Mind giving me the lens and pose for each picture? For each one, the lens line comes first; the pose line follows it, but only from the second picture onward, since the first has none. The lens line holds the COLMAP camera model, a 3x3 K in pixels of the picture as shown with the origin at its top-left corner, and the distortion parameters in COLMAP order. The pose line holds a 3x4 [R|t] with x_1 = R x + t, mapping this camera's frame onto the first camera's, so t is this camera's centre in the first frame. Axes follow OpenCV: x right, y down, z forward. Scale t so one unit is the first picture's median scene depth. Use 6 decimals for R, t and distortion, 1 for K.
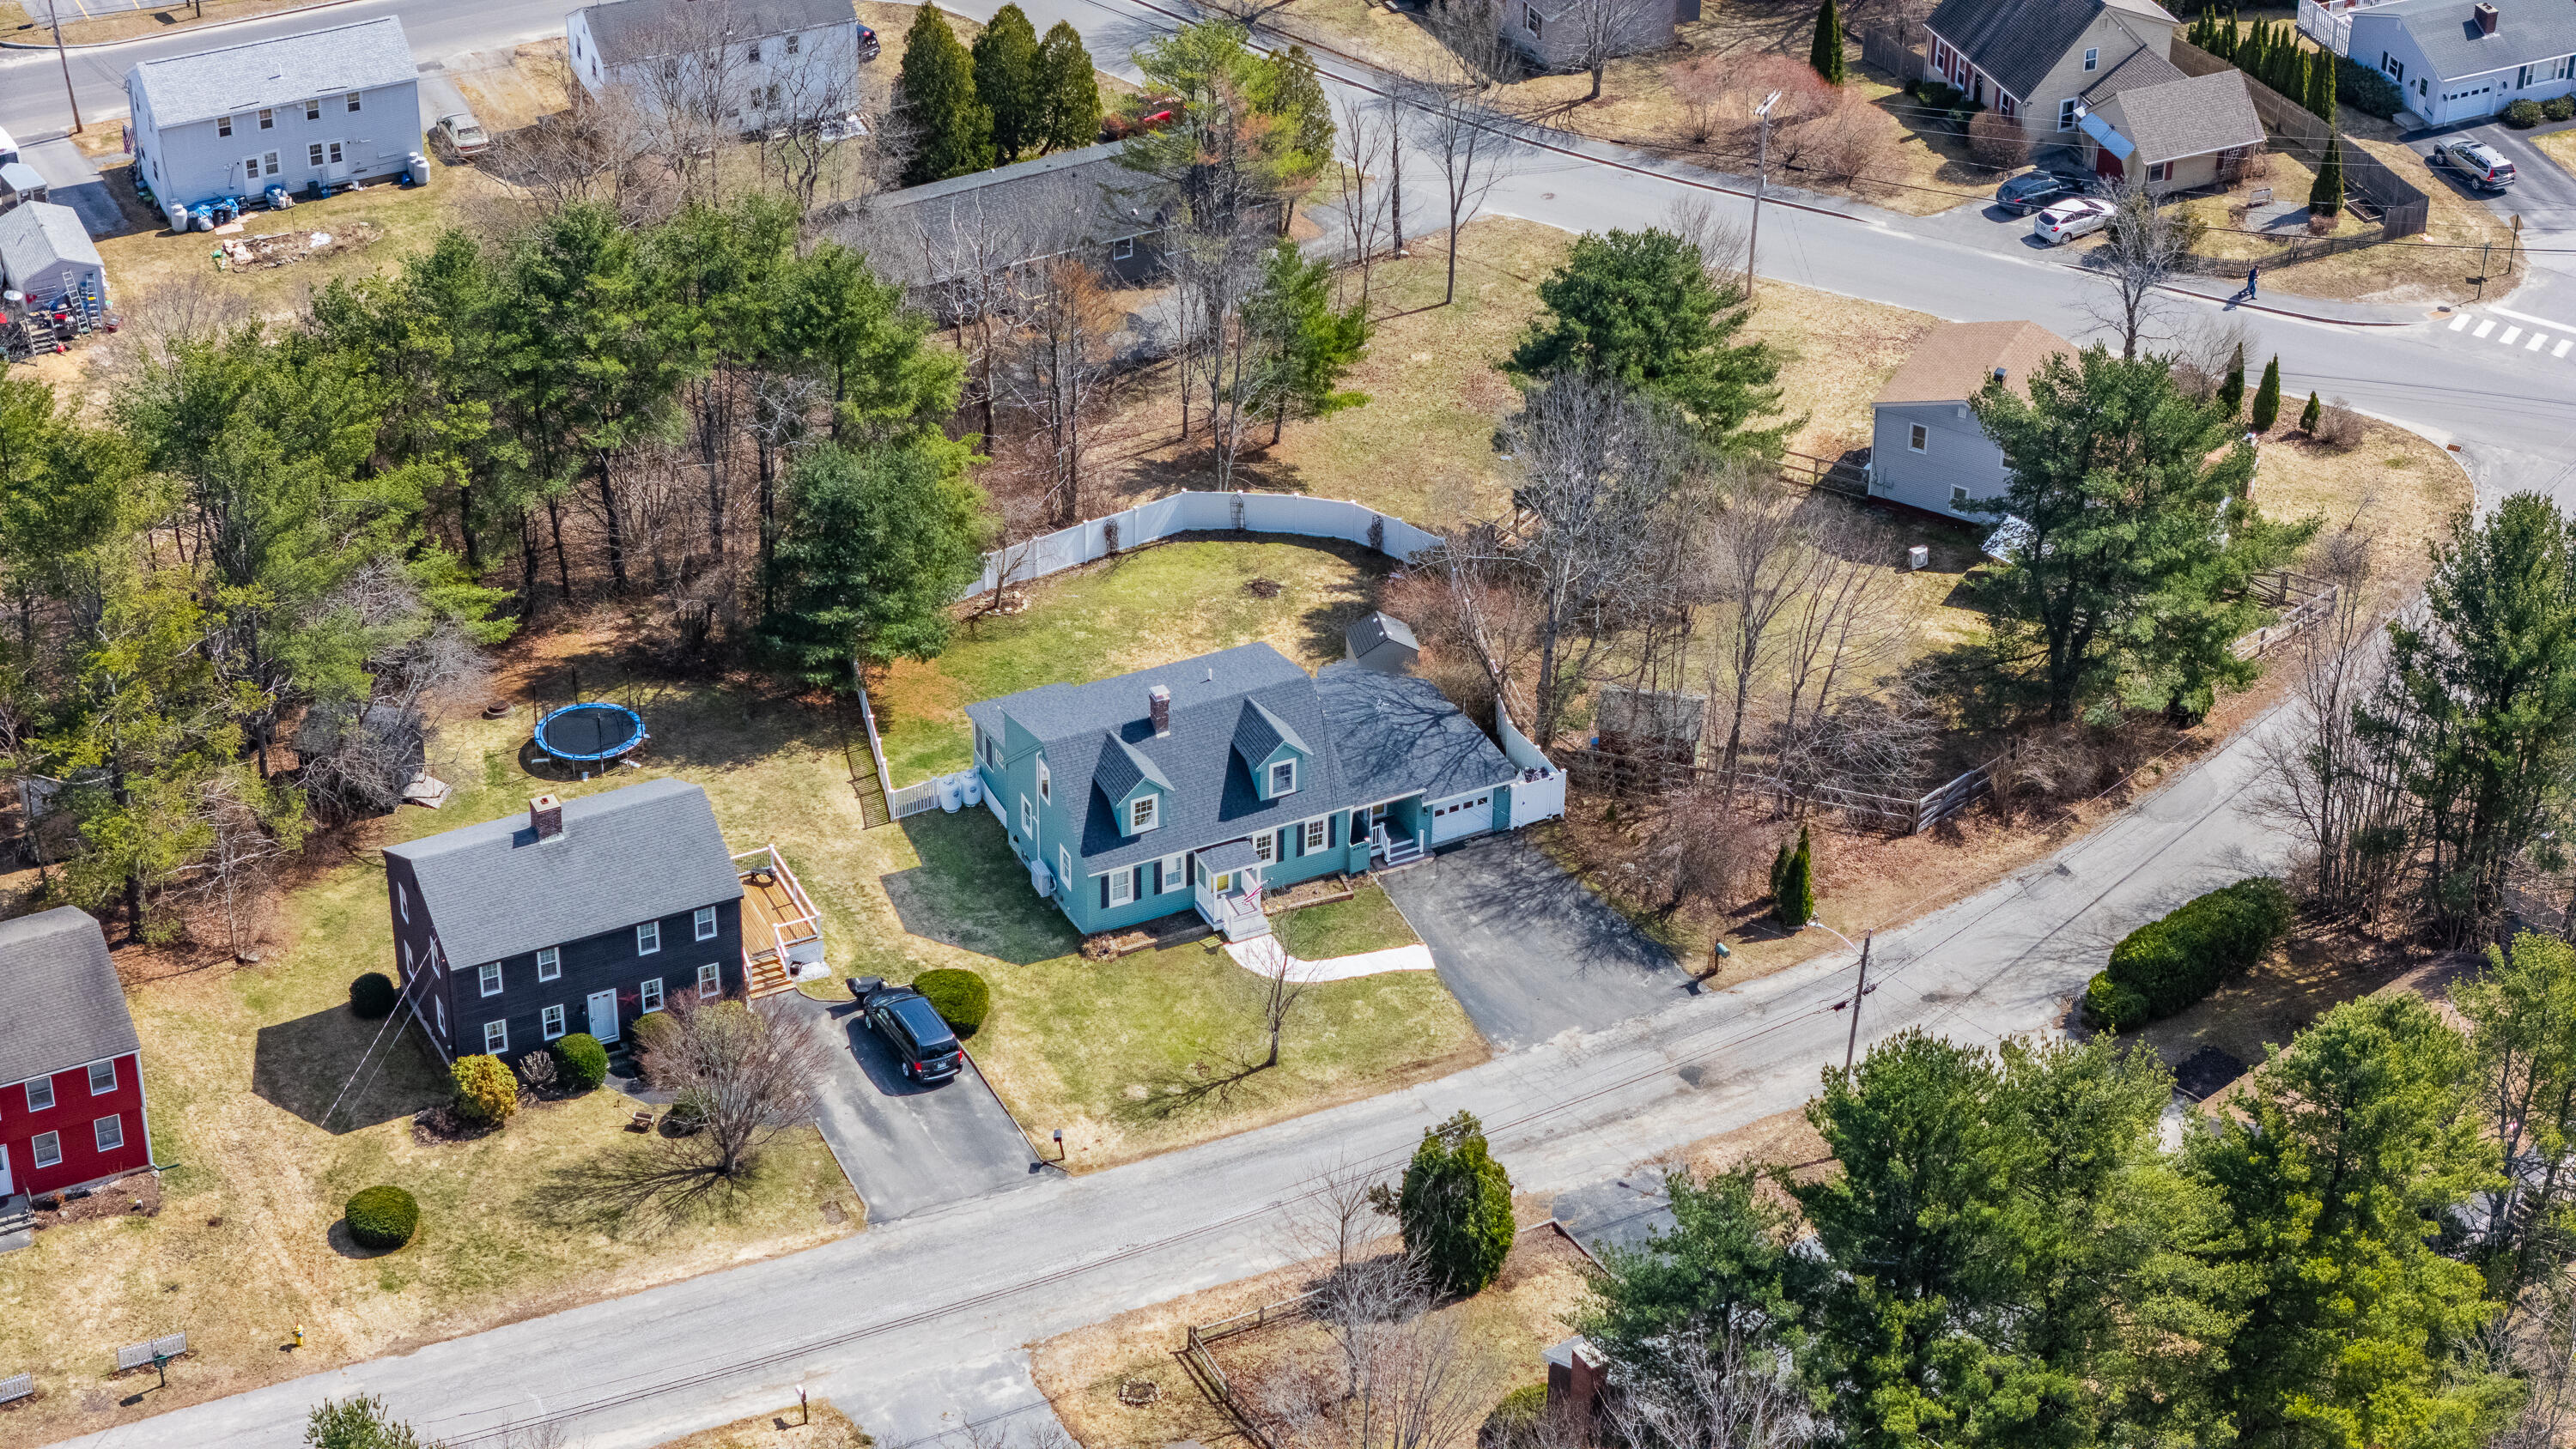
lens RADIAL K [[5160.2, 0, 1294.7], [0, 5160.2, 732.6], [0, 0, 1]] dist [-0.113074, 0.000000]
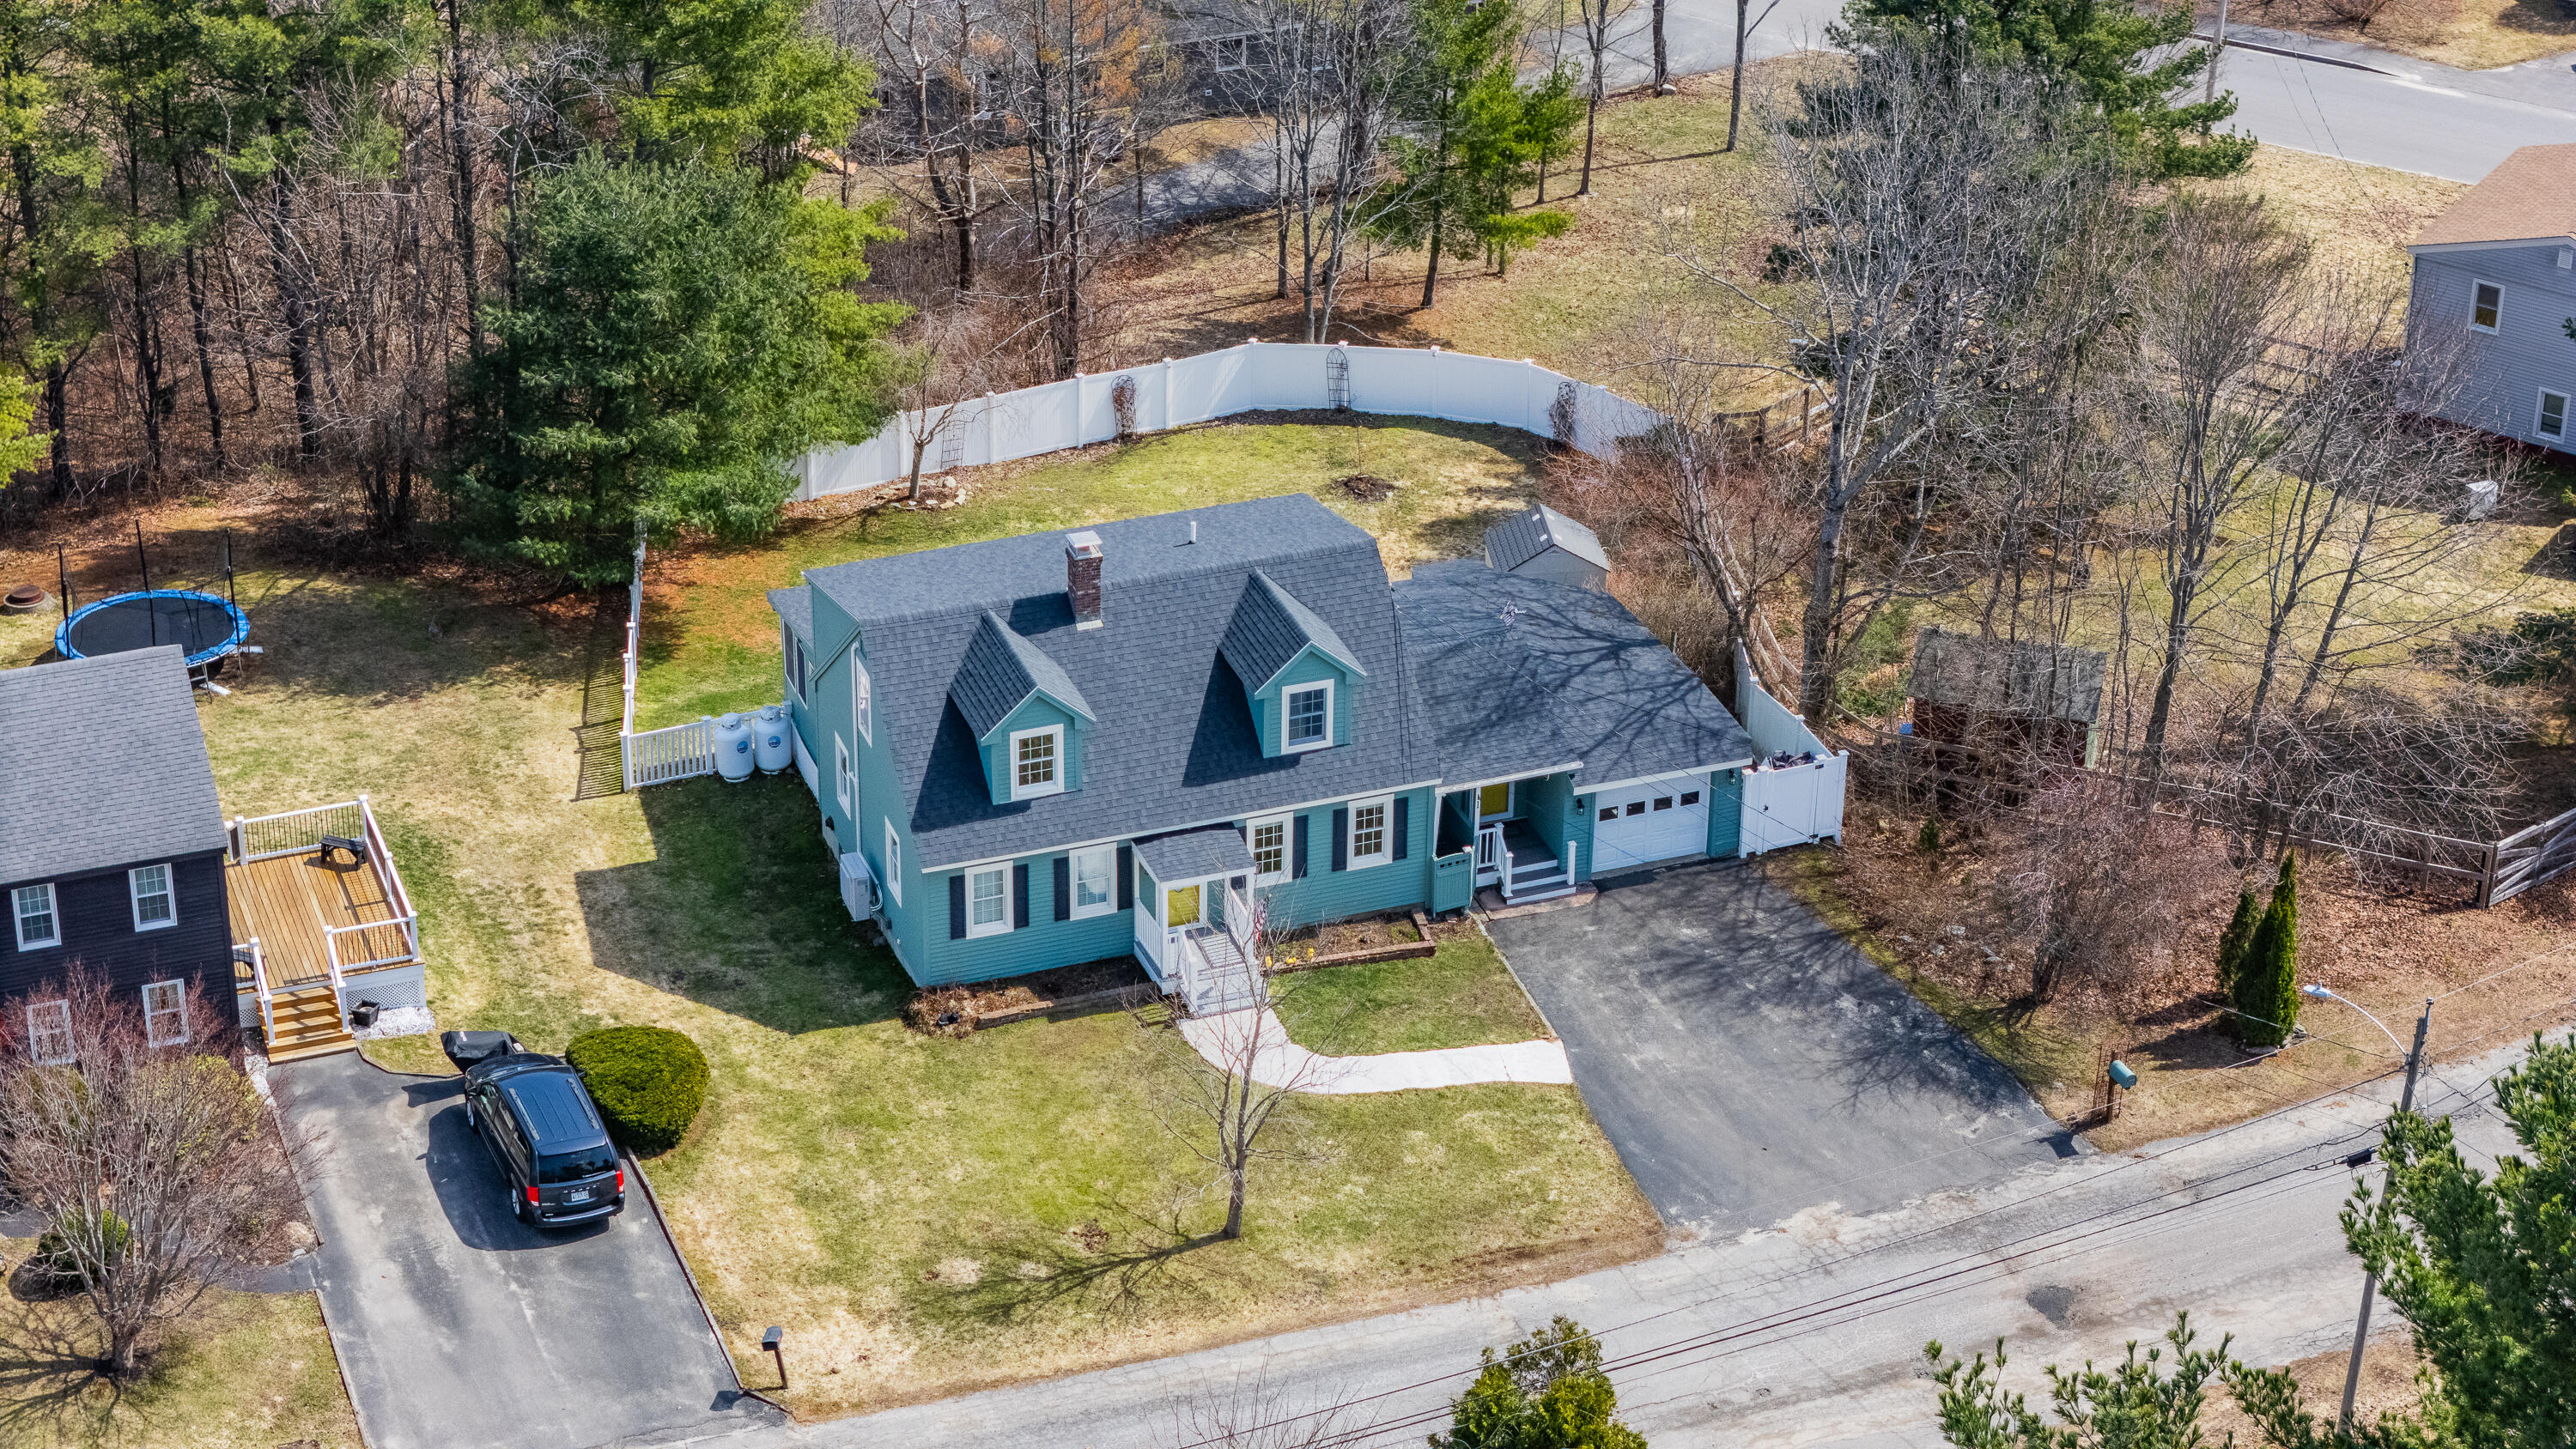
lens RADIAL K [[5160.2, 0, 1284.6], [0, 5160.2, 725.4], [0, 0, 1]] dist [-0.113074, 0.000000]
pose [[0.995490, 0.046127, -0.082899, 0.039479], [-0.052665, 0.995523, -0.078492, 0.051599], [0.078908, 0.082504, 0.993462, 0.466678]]
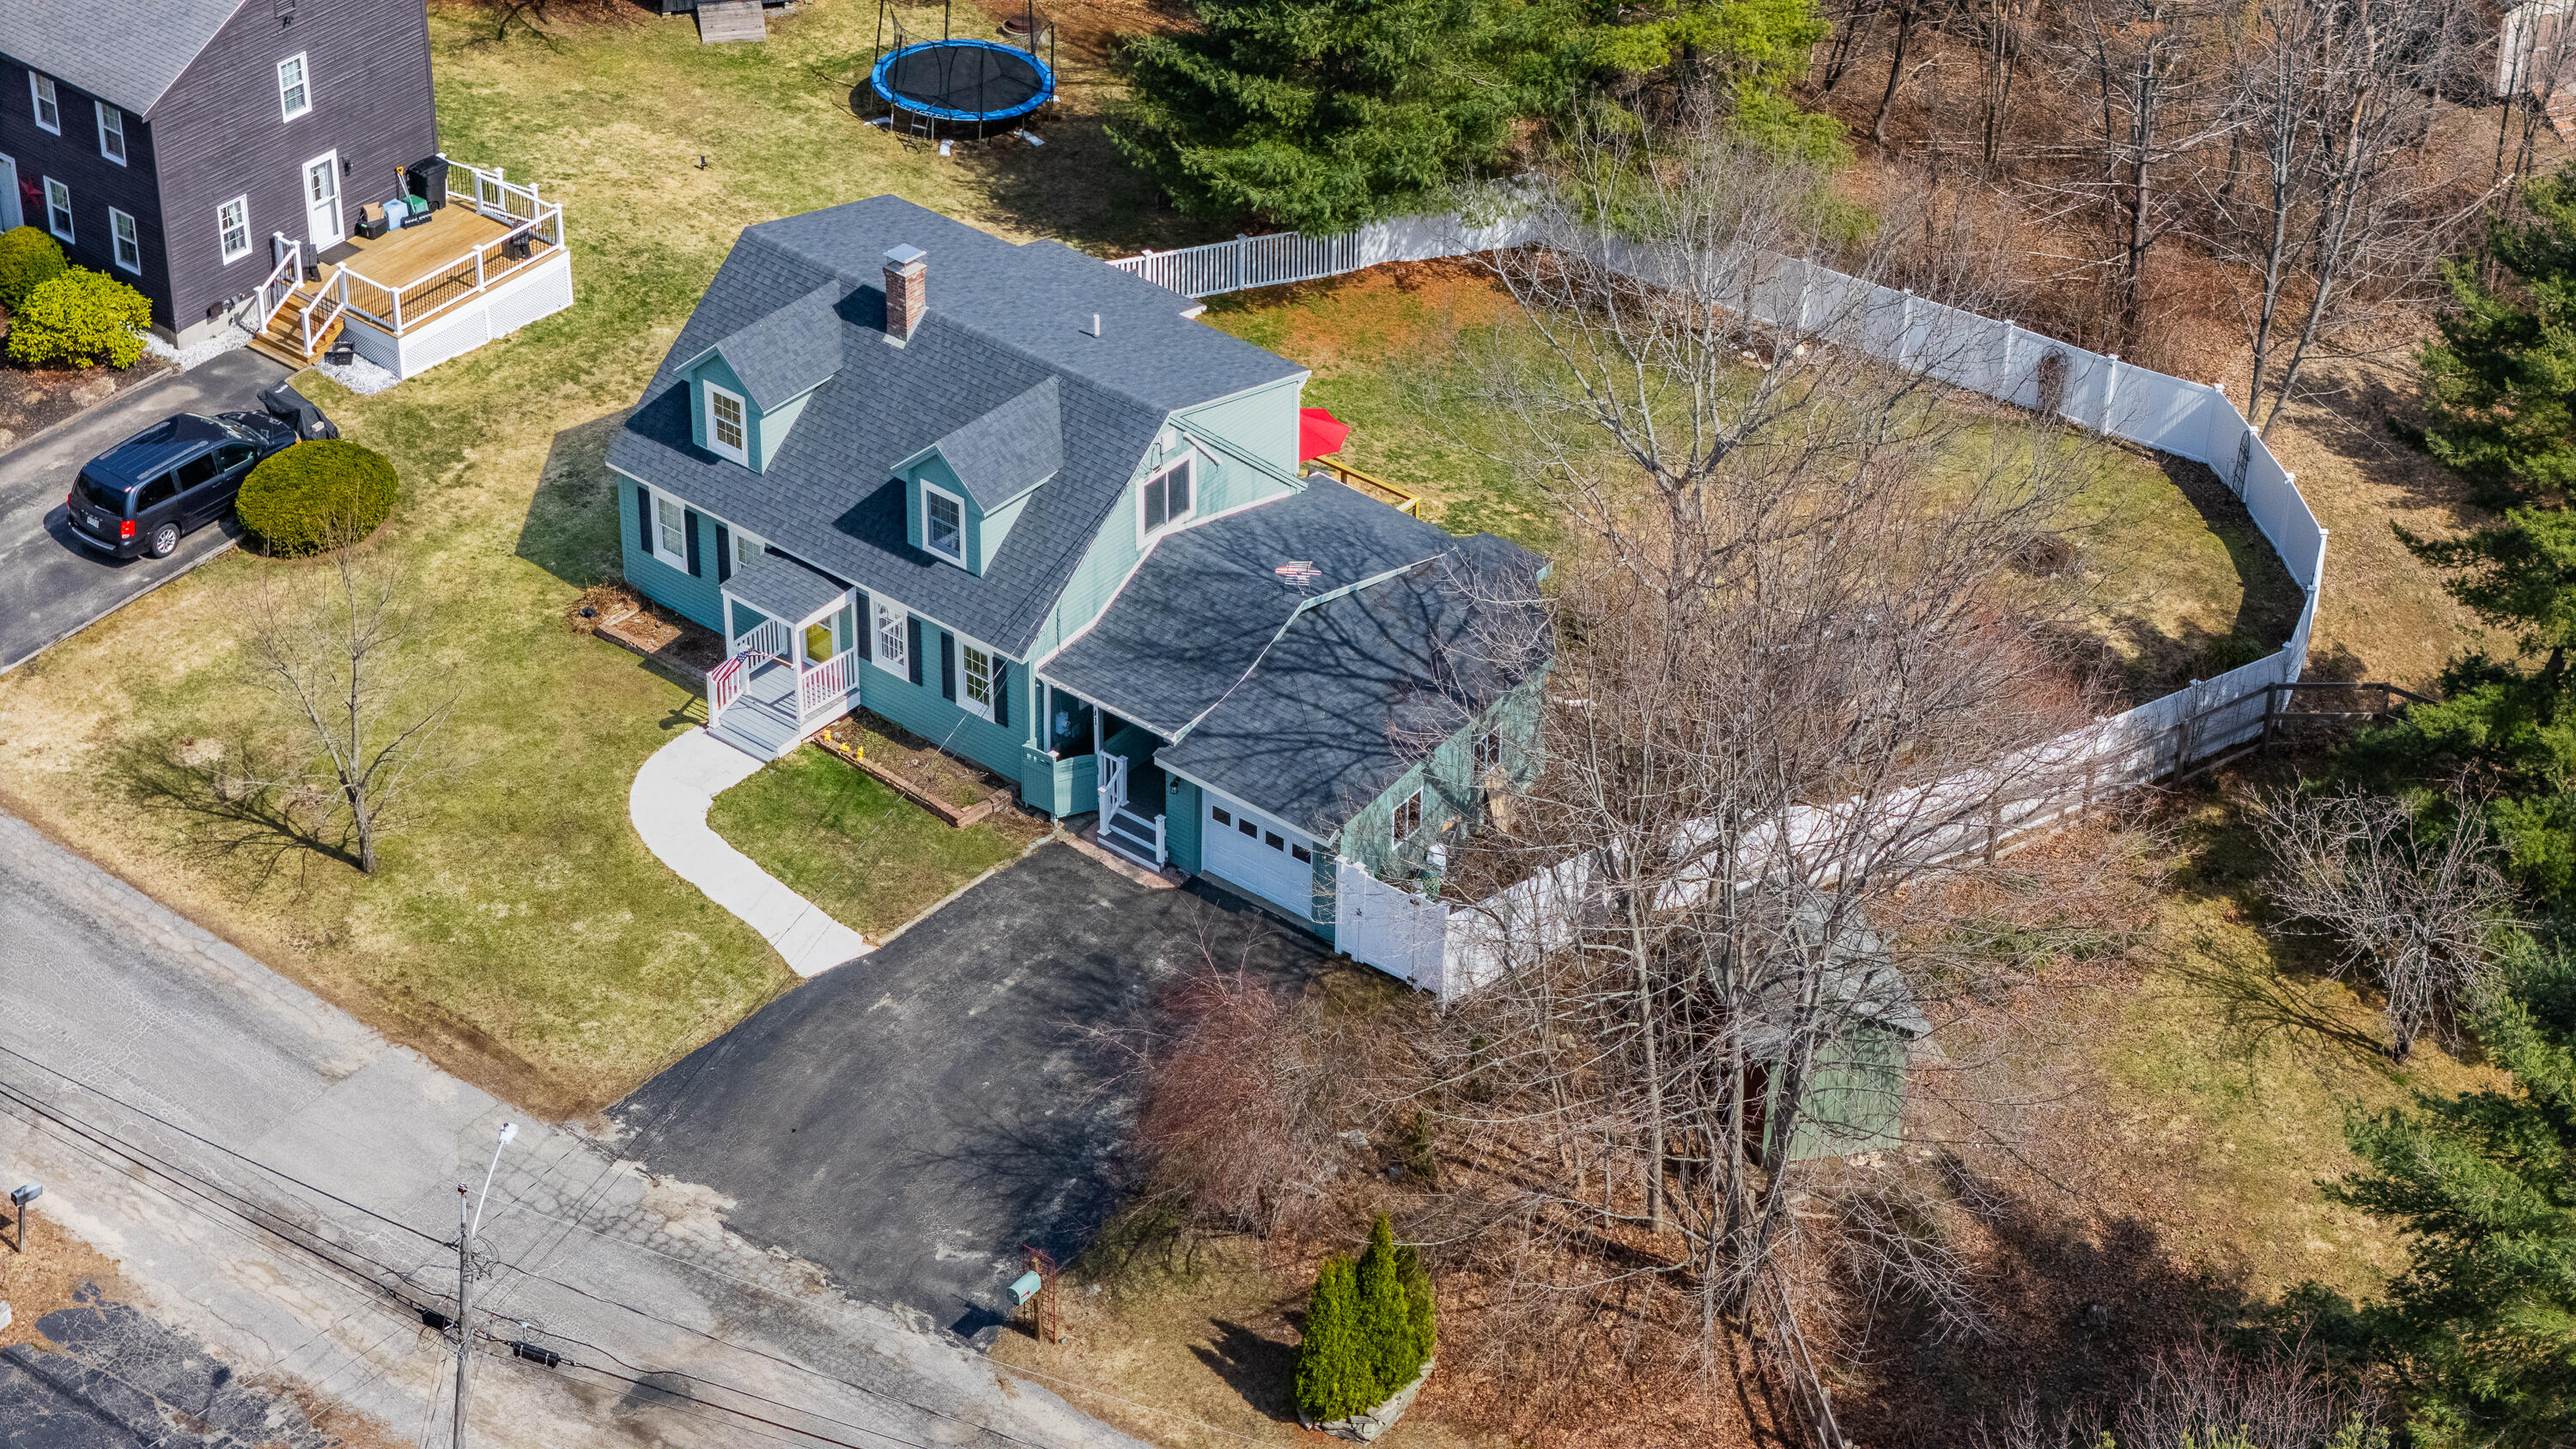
lens RADIAL K [[5160.2, 0, 1289.6], [0, 5160.2, 723.0], [0, 0, 1]] dist [-0.113074, 0.000000]
pose [[0.410637, 0.496220, -0.764947, 0.396945], [-0.507193, 0.821481, 0.260623, -0.120601], [0.757715, 0.280954, 0.589010, 0.735941]]
